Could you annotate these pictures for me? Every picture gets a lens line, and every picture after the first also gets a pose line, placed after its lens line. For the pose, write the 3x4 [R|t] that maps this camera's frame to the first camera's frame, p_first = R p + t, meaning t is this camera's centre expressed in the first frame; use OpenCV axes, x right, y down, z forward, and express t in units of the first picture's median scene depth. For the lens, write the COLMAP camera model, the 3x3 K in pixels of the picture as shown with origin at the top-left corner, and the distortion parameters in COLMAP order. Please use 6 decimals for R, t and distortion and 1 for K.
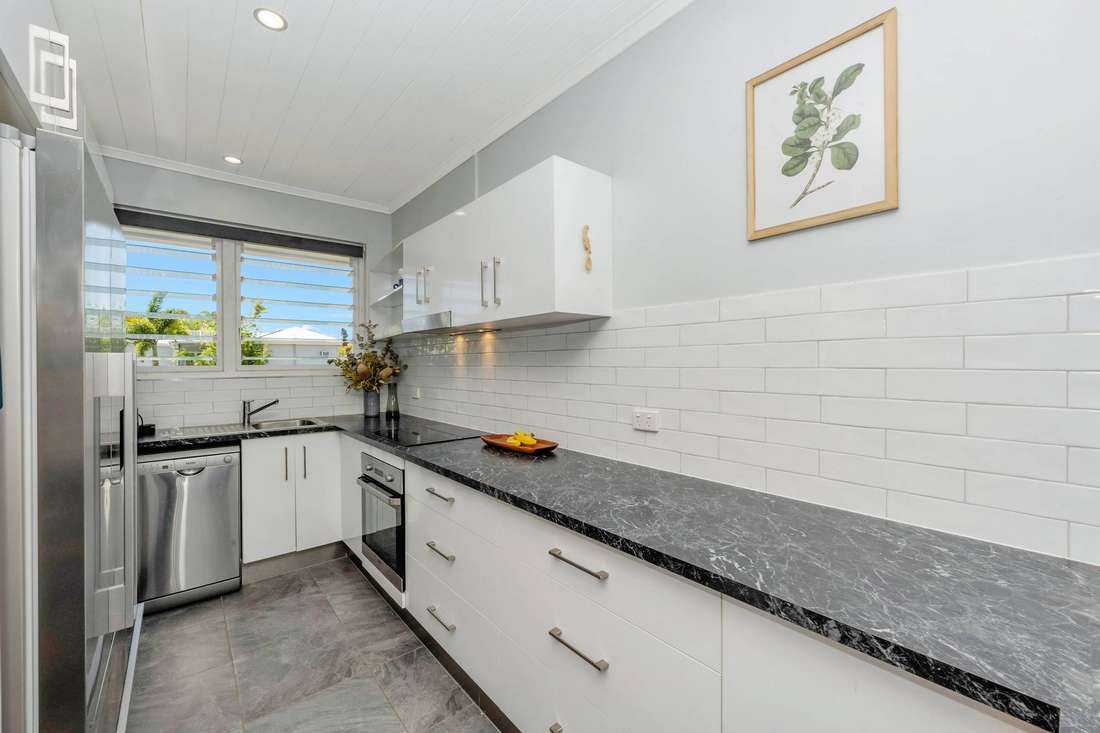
lens RADIAL K [[435.6, 0, 547.6], [0, 435.6, 361.4], [0, 0, 1]] dist [0.000200, 0.000143]
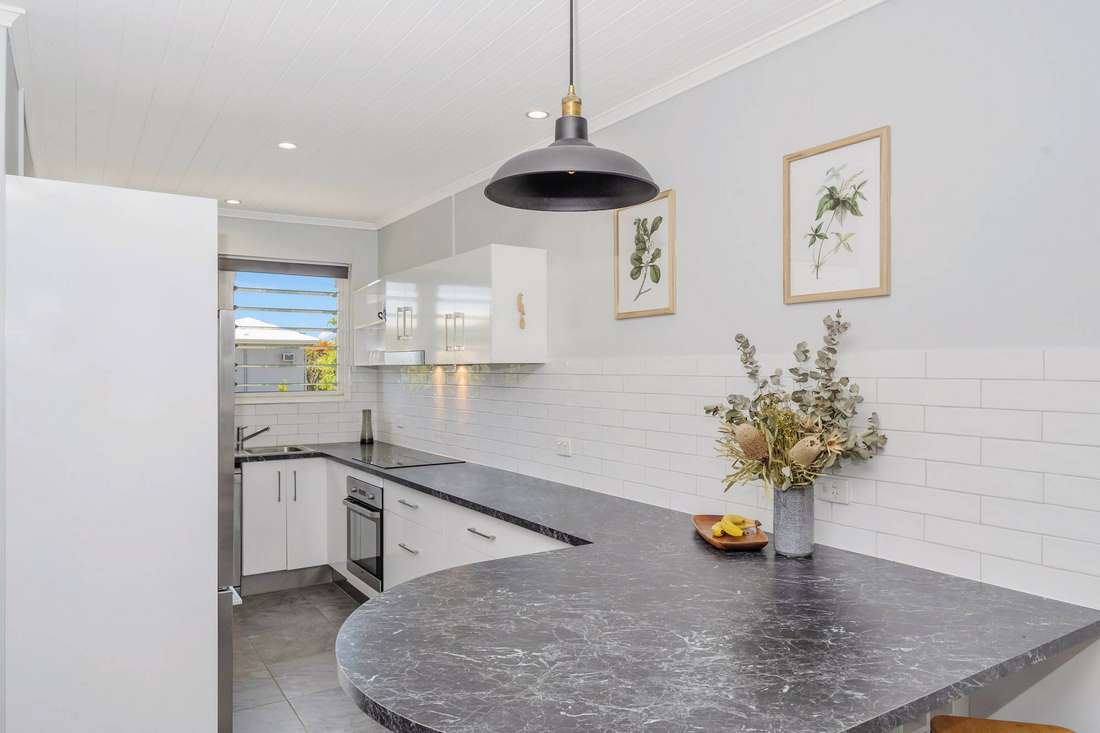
lens RADIAL K [[725.2, 0, 550.0], [0, 725.2, 366.5], [0, 0, 1]] dist [0.004068, 0.000891]
pose [[0.992708, 0.005910, -0.120401, 0.333211], [-0.006015, 0.999982, -0.000510, -0.076109], [0.120396, 0.001231, 0.992725, -0.841916]]
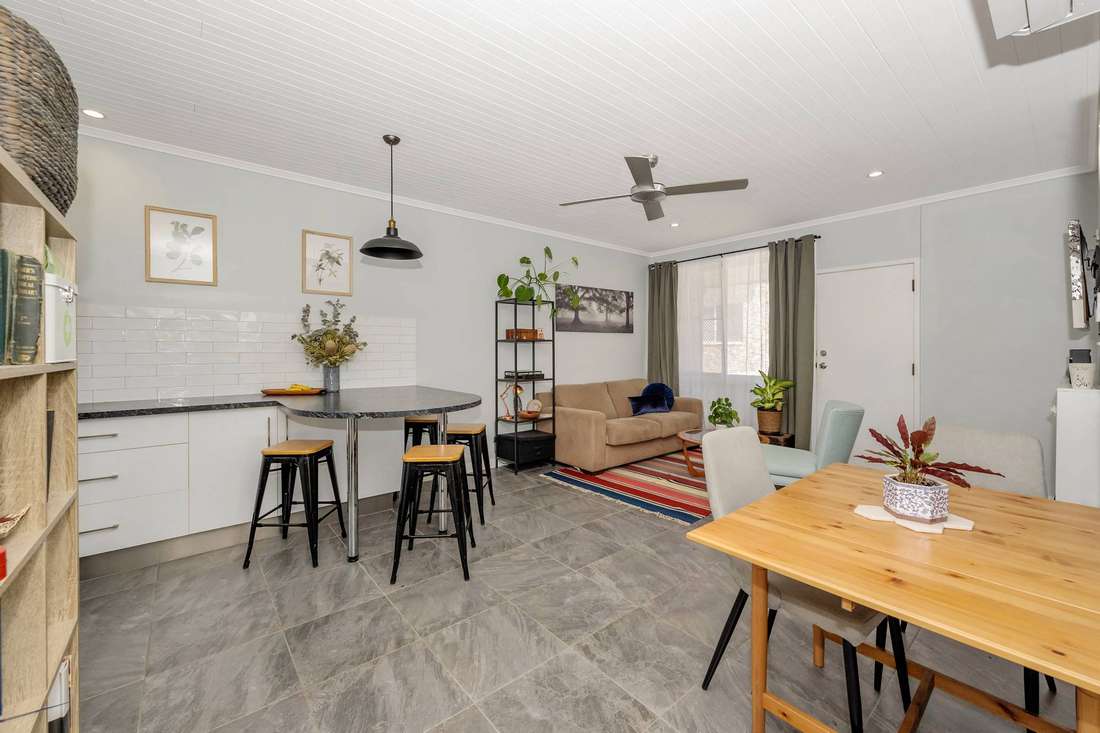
lens RADIAL K [[435.6, 0, 547.6], [0, 435.6, 361.4], [0, 0, 1]] dist [0.000200, 0.000143]
pose [[-0.001467, -0.018952, 0.999819, -1.019162], [0.005491, 0.999805, 0.018960, 0.047675], [-0.999984, 0.005518, -0.001362, -0.568764]]
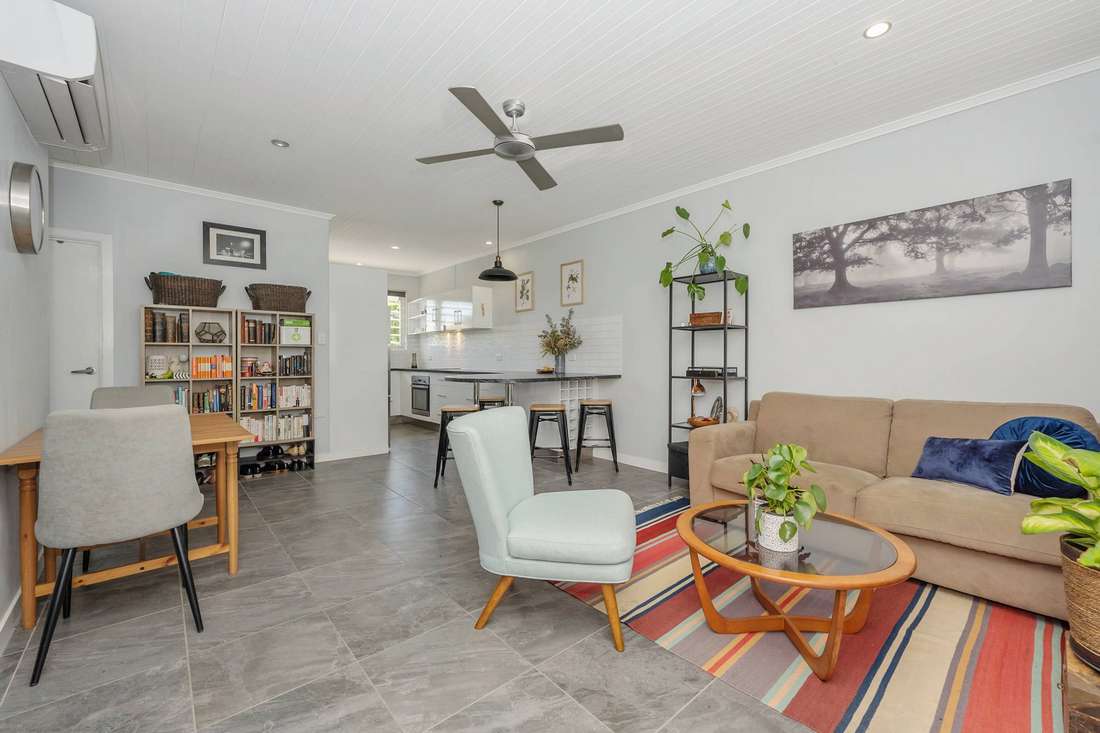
lens RADIAL K [[447.7, 0, 571.7], [0, 447.7, 368.3], [0, 0, 1]] dist [-0.000066, 0.000071]
pose [[0.998470, 0.006896, 0.054869, 0.483659], [-0.008101, 0.999730, 0.021759, 0.106493], [-0.054704, -0.022170, 0.998256, -2.123794]]
